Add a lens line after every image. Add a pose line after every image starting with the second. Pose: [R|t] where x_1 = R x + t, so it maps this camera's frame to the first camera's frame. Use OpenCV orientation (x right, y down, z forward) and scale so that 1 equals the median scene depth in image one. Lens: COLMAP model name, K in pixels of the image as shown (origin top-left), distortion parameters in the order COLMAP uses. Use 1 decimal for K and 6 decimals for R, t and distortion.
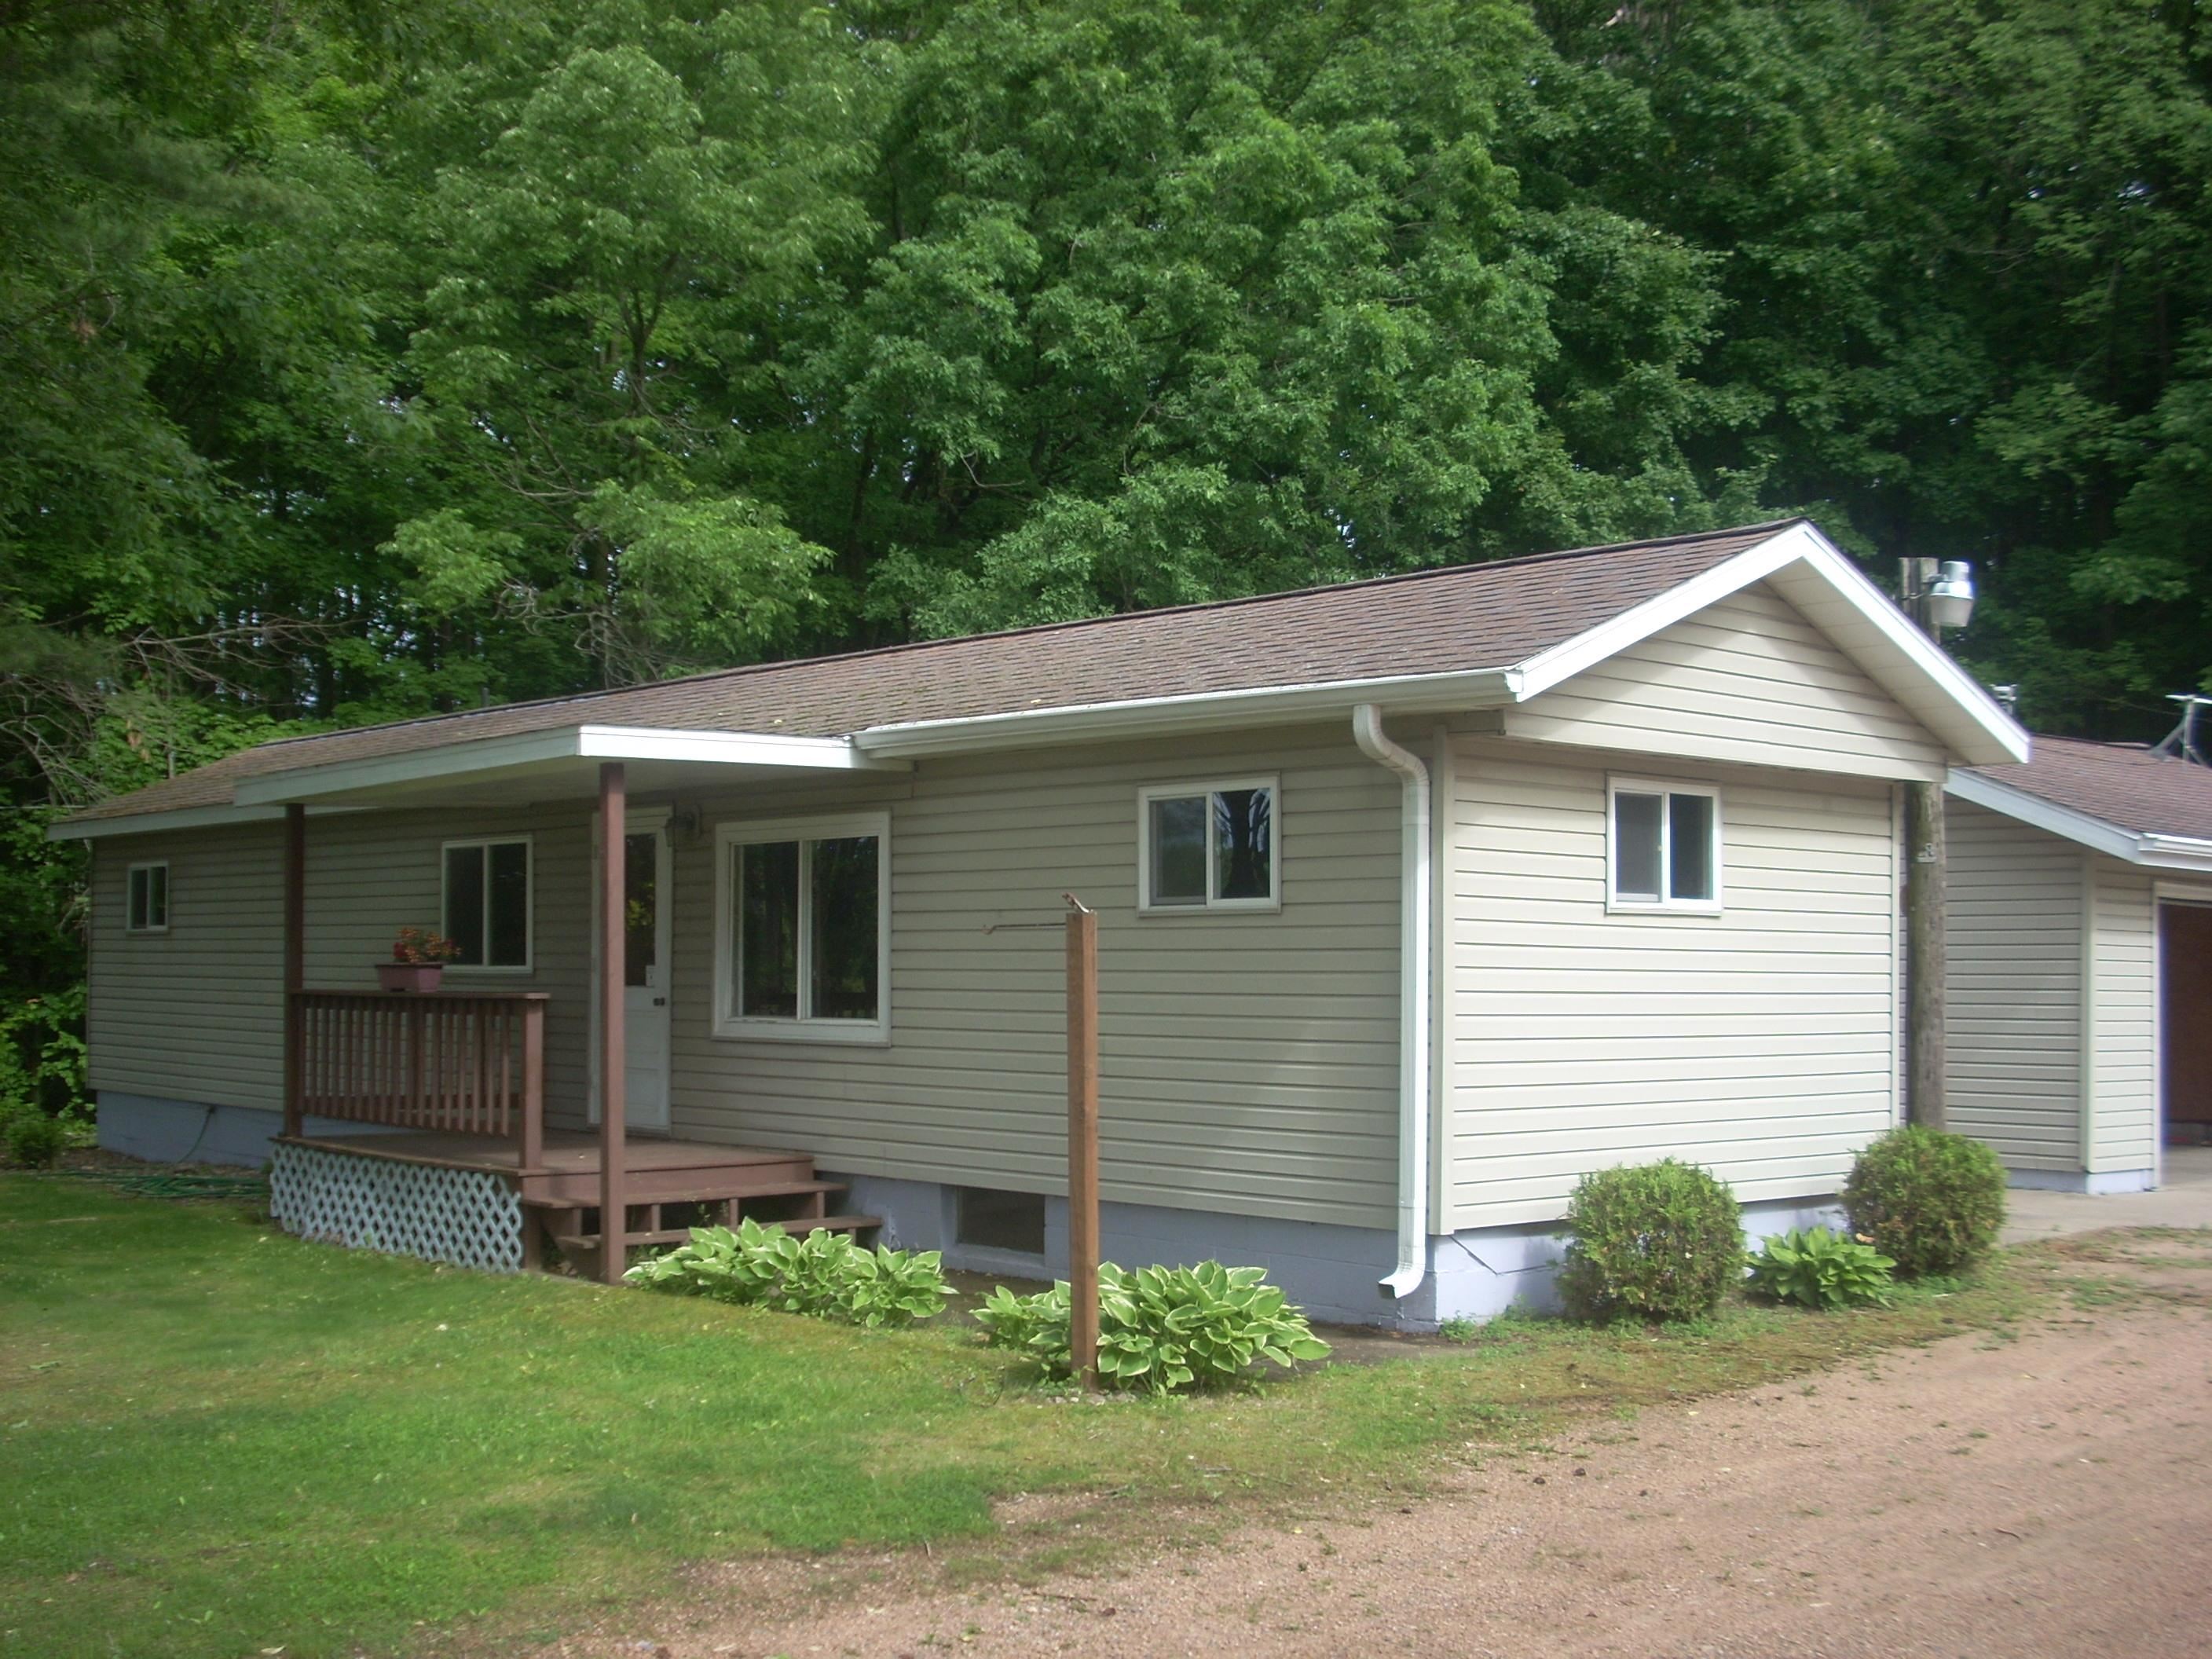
lens RADIAL K [[2512.6, 0, 1106.2], [0, 2512.6, 843.8], [0, 0, 1]] dist [-0.126167, 0.035035]
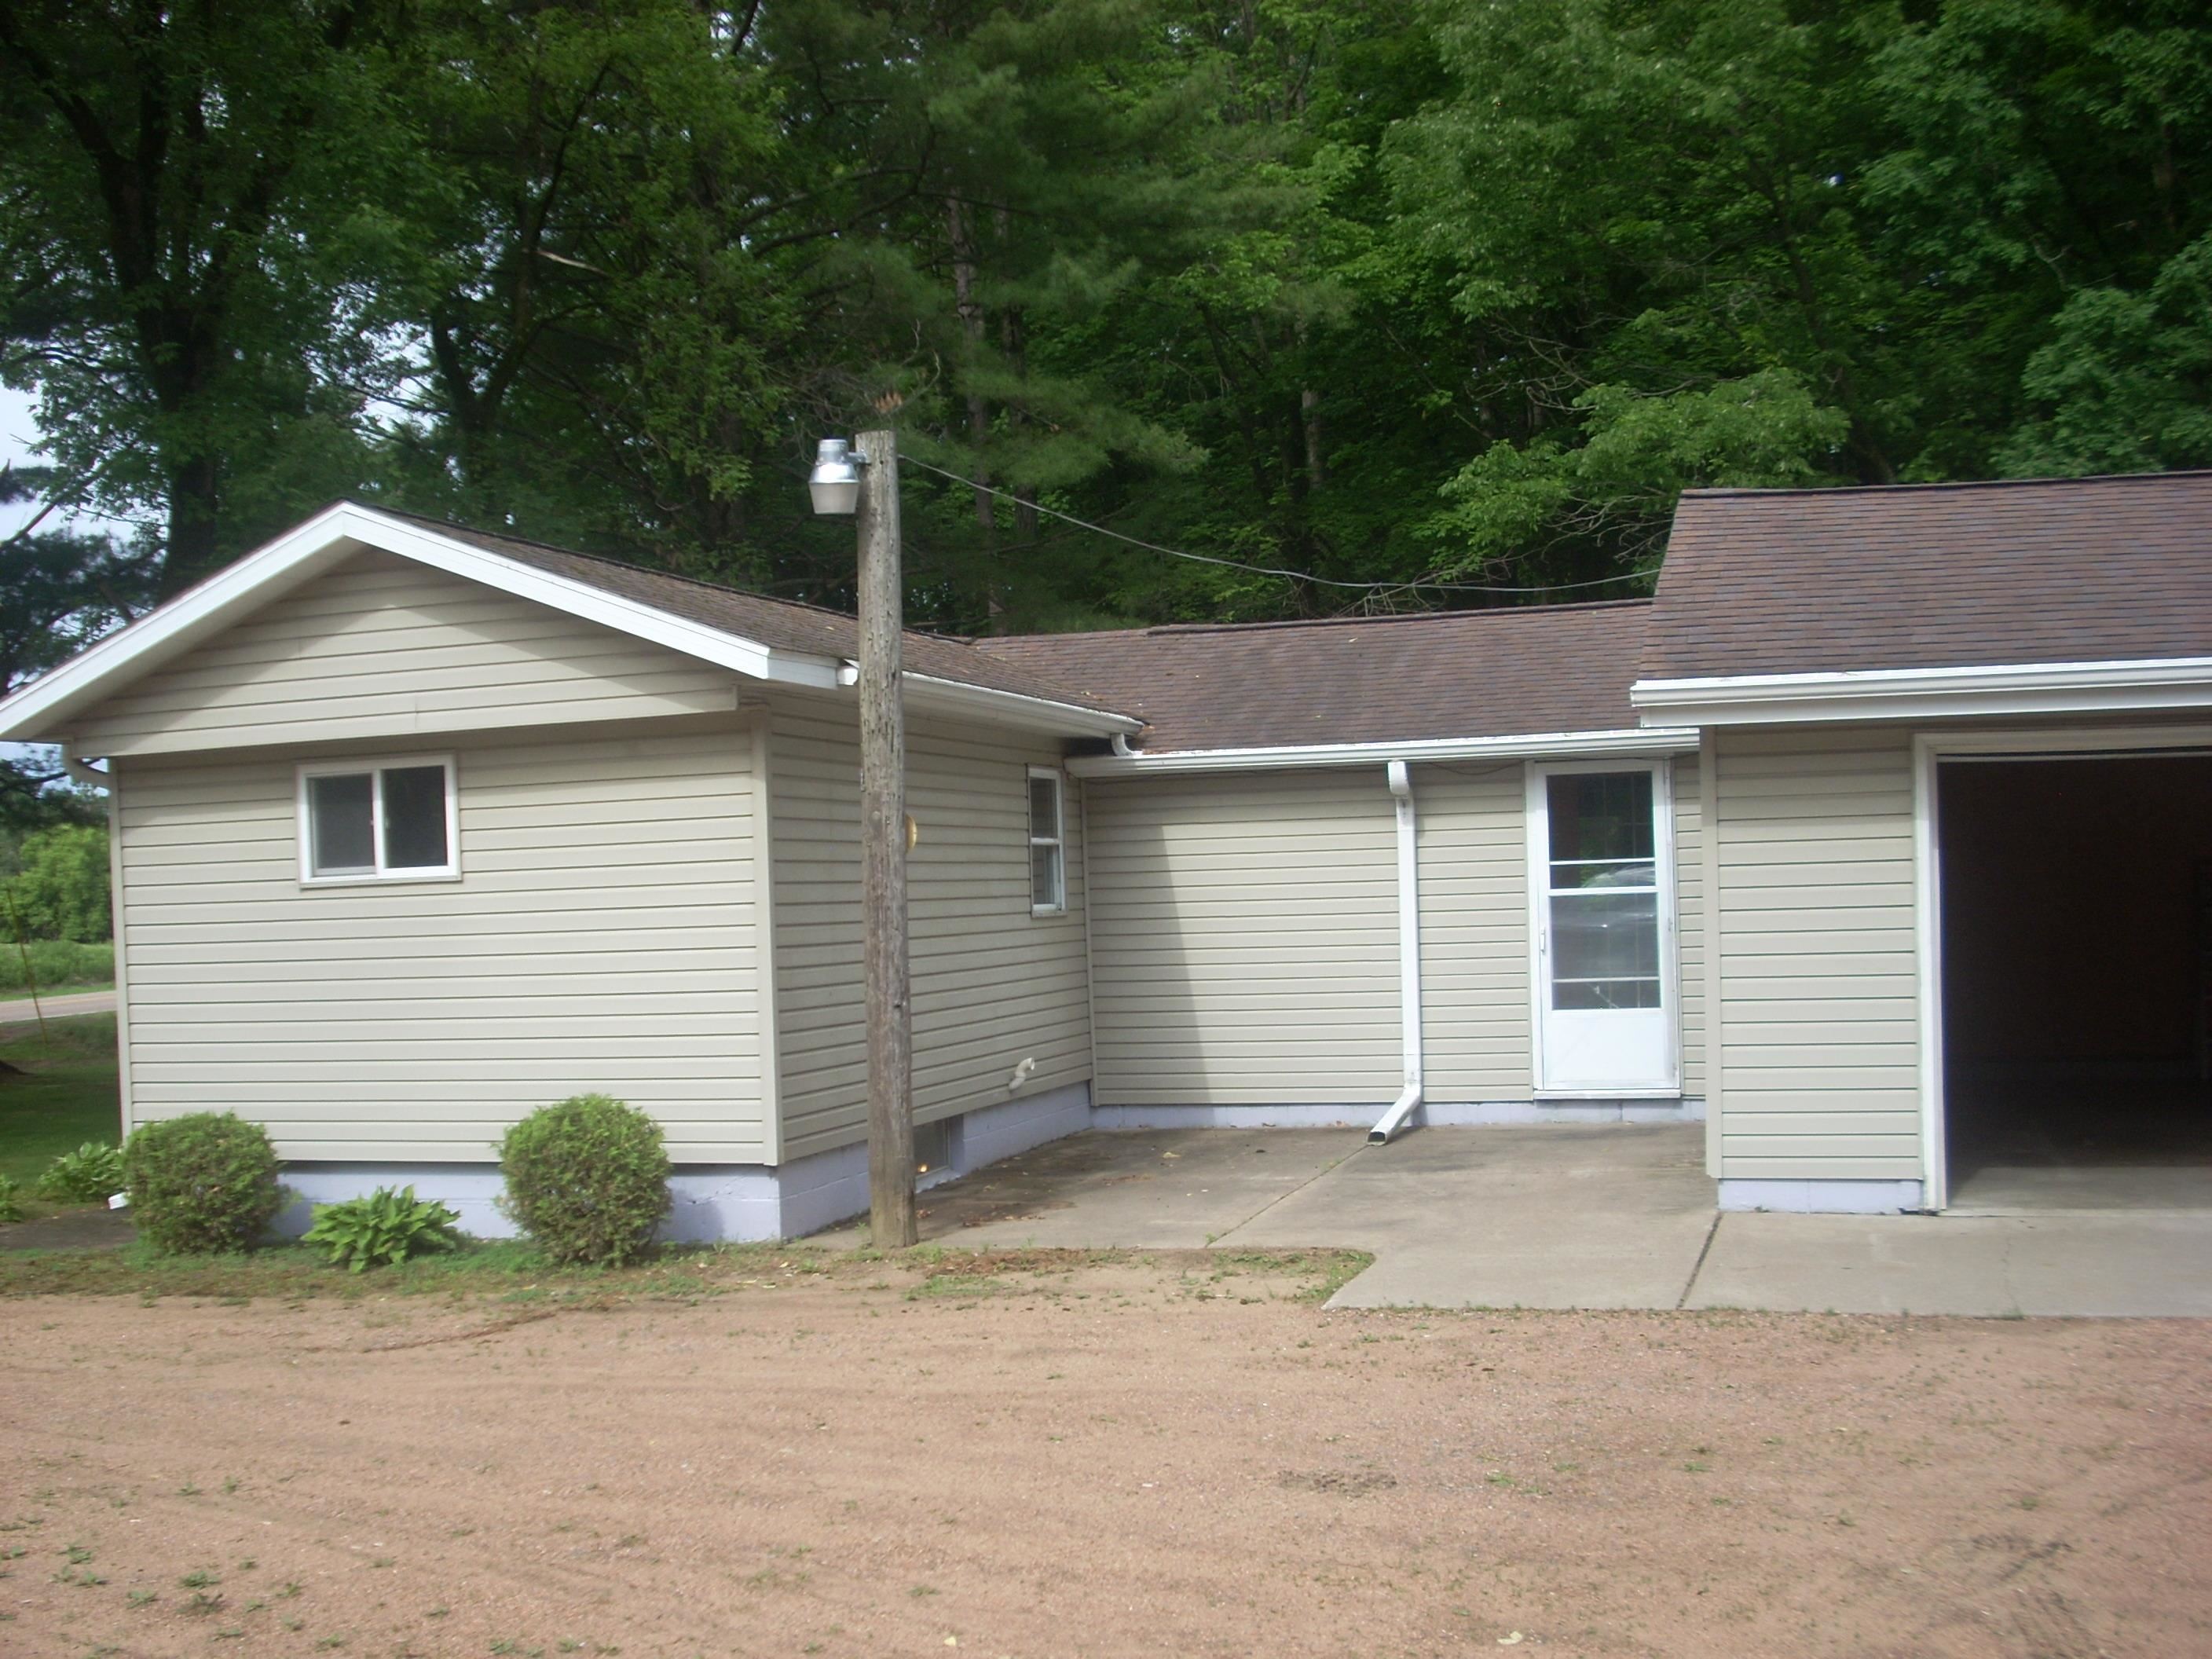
lens RADIAL K [[2512.6, 0, 1106.2], [0, 2512.6, 843.8], [0, 0, 1]] dist [-0.126167, 0.035035]
pose [[0.498392, -0.036092, -0.866200, 1.286475], [0.087110, 0.996161, 0.008613, 0.028704], [0.862564, -0.079747, 0.499623, 0.734479]]
